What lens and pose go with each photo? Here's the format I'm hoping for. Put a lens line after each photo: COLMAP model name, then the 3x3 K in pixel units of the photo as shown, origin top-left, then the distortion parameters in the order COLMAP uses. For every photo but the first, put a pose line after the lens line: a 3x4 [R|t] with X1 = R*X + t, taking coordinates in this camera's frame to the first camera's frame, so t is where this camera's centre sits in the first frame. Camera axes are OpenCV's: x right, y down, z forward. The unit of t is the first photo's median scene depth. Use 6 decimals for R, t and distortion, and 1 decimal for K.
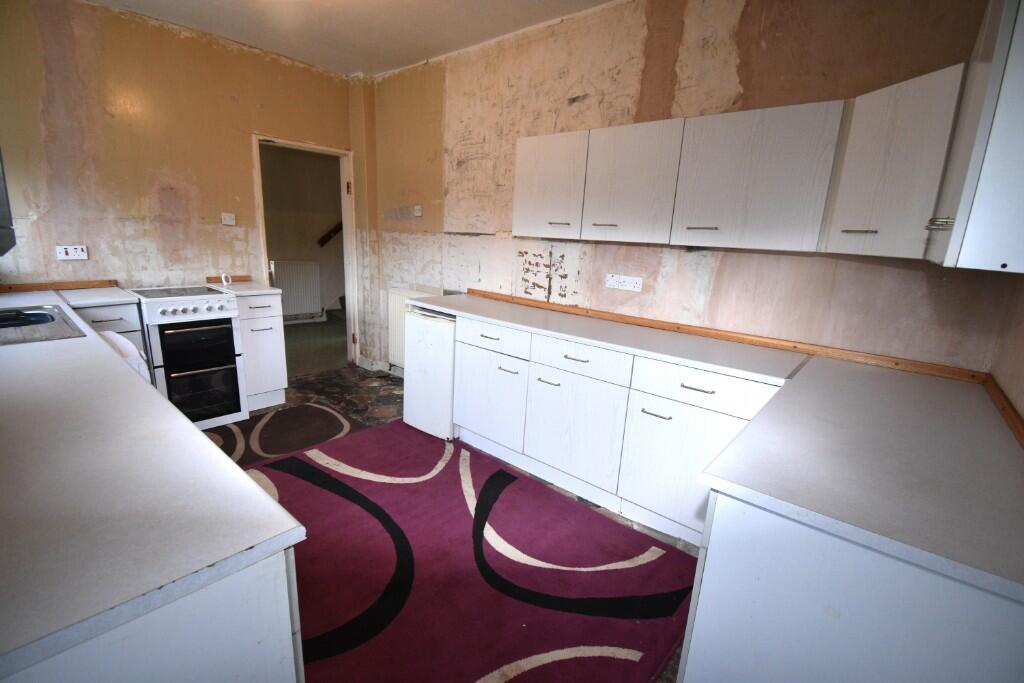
lens RADIAL K [[449.7, 0, 511.9], [0, 449.7, 344.6], [0, 0, 1]] dist [0.020410, -0.025513]
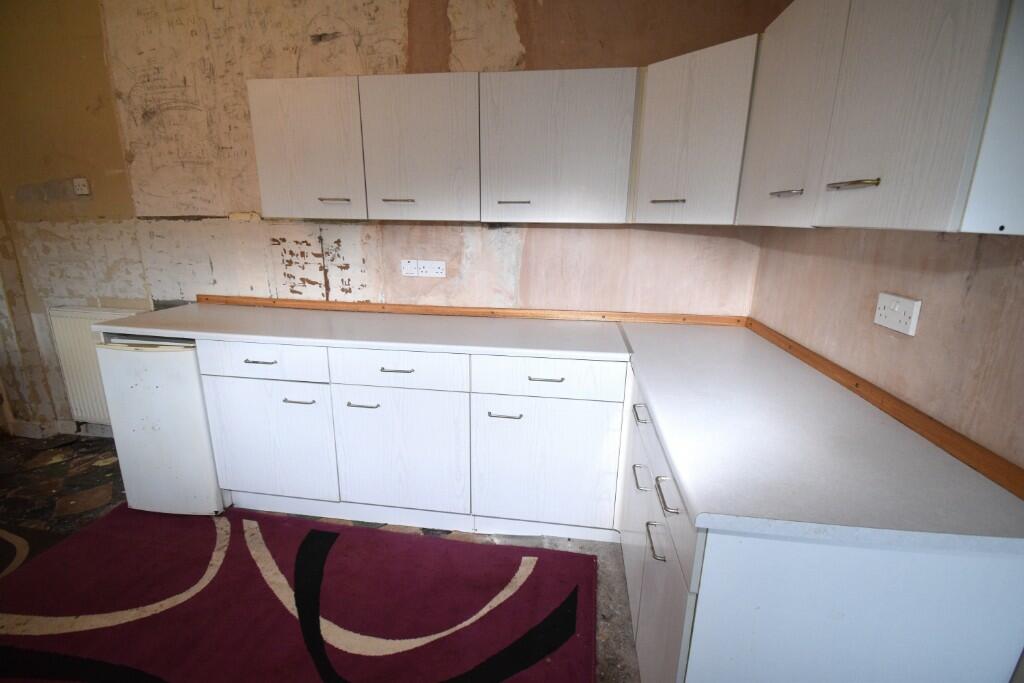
lens RADIAL K [[449.7, 0, 511.9], [0, 449.7, 344.6], [0, 0, 1]] dist [0.020410, -0.025513]
pose [[0.845084, -0.177290, 0.504382, -0.062231], [0.154821, 0.984146, 0.086526, -0.039181], [-0.511726, 0.004967, 0.859135, 0.161272]]
